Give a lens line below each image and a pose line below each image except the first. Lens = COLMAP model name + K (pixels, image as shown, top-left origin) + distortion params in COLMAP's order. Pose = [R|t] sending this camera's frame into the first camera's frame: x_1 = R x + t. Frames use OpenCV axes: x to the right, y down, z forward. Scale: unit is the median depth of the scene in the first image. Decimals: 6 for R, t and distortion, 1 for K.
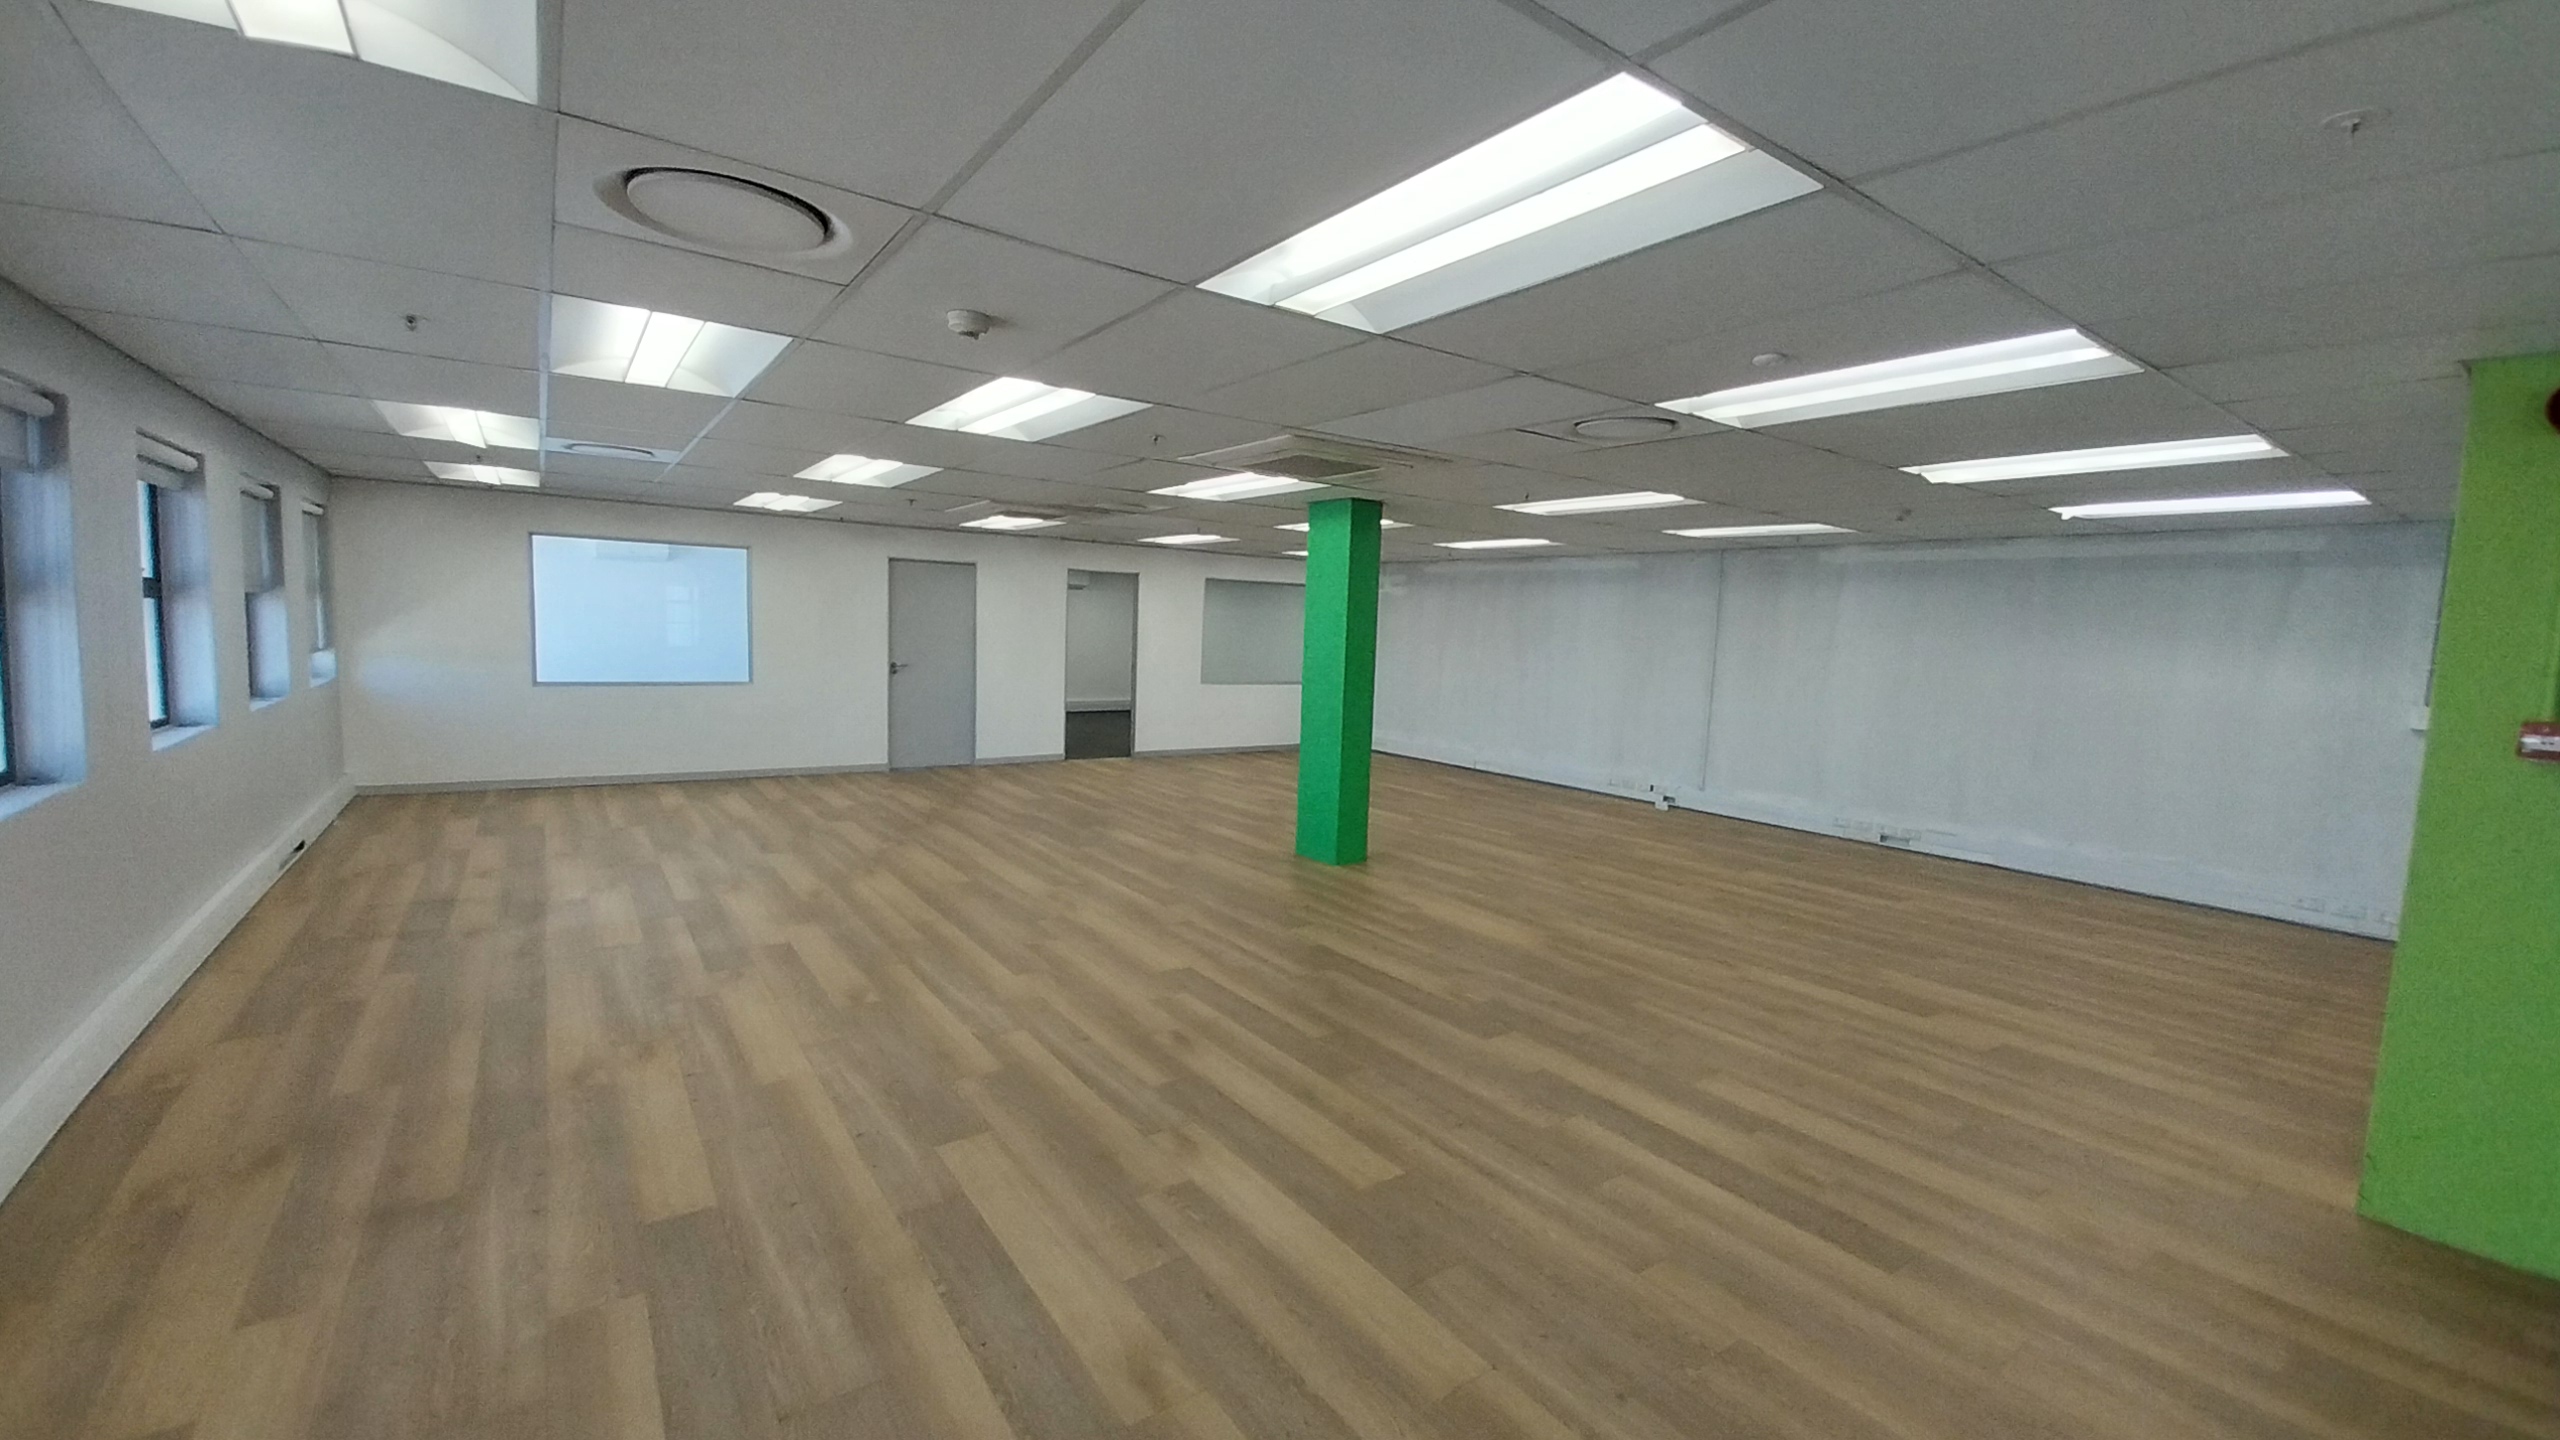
lens RADIAL K [[1017.0, 0, 1282.5], [0, 1017.0, 715.7], [0, 0, 1]] dist [0.007890, -0.003410]
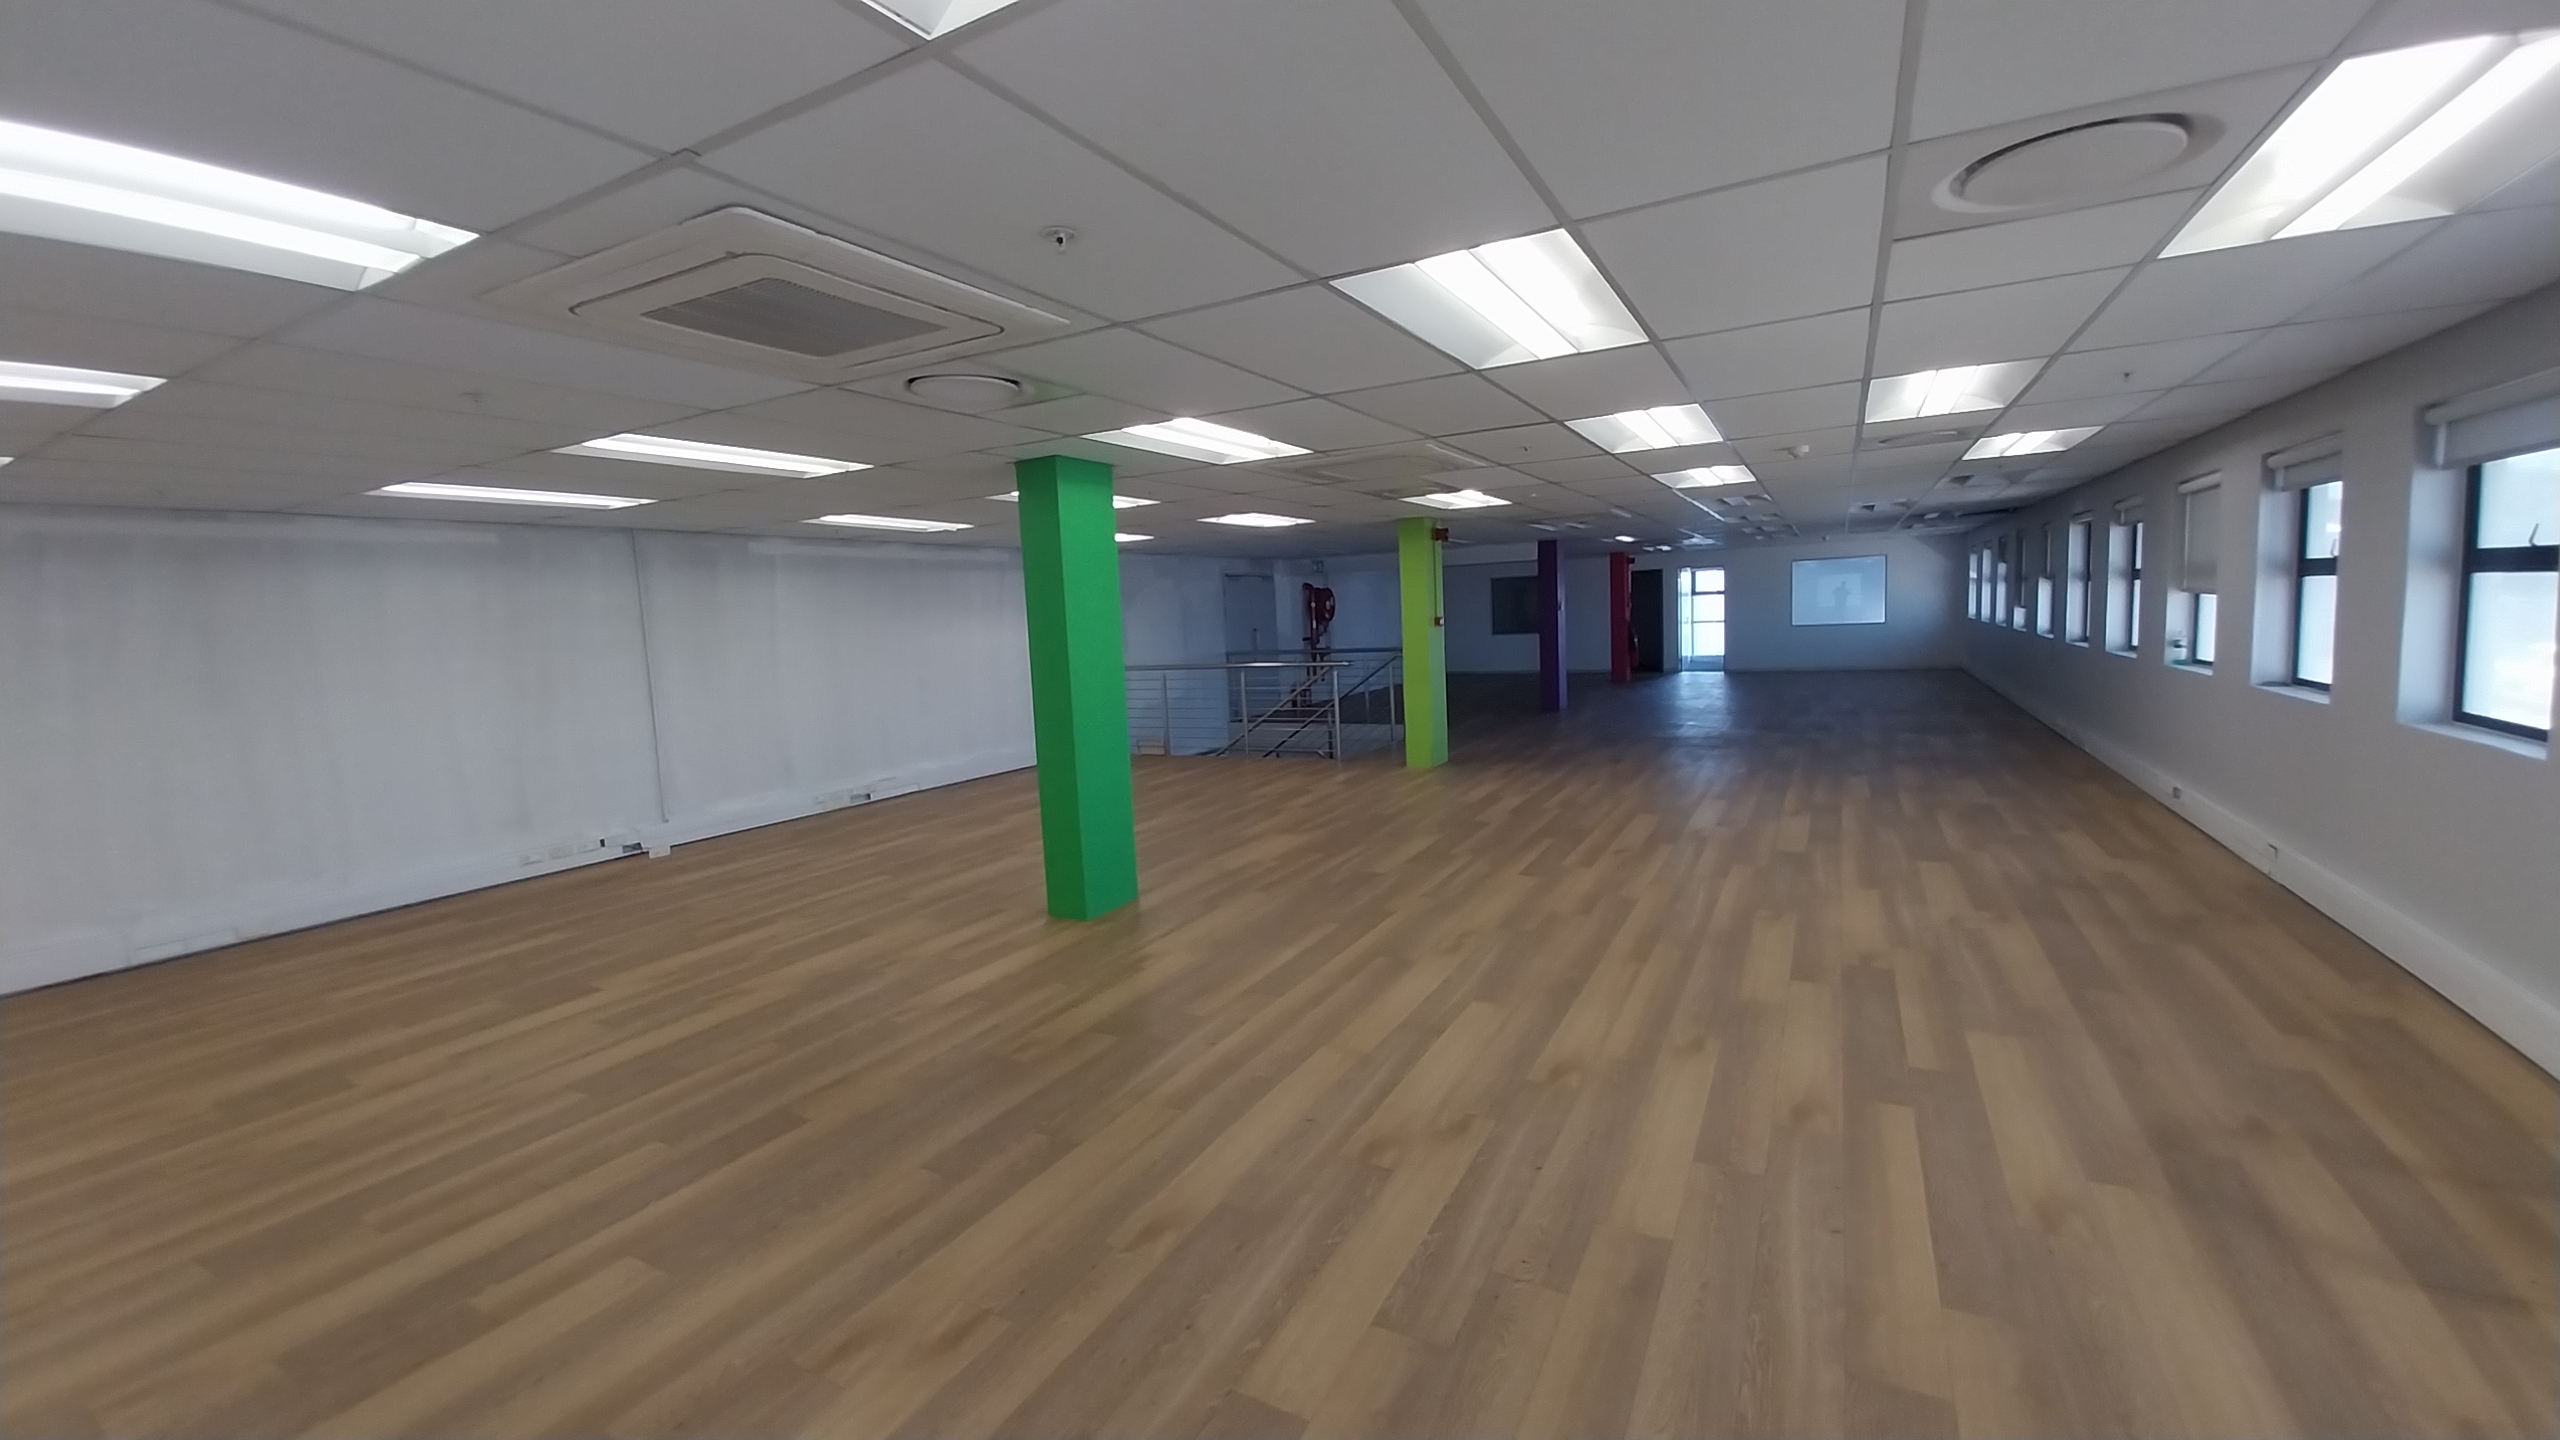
lens RADIAL K [[1017.0, 0, 1282.0], [0, 1017.0, 716.6], [0, 0, 1]] dist [0.007890, -0.003410]
pose [[-0.434704, -0.112424, 0.893528, -1.077460], [0.112127, 0.977700, 0.177565, -0.203697], [-0.893566, 0.177377, -0.412405, 1.757518]]
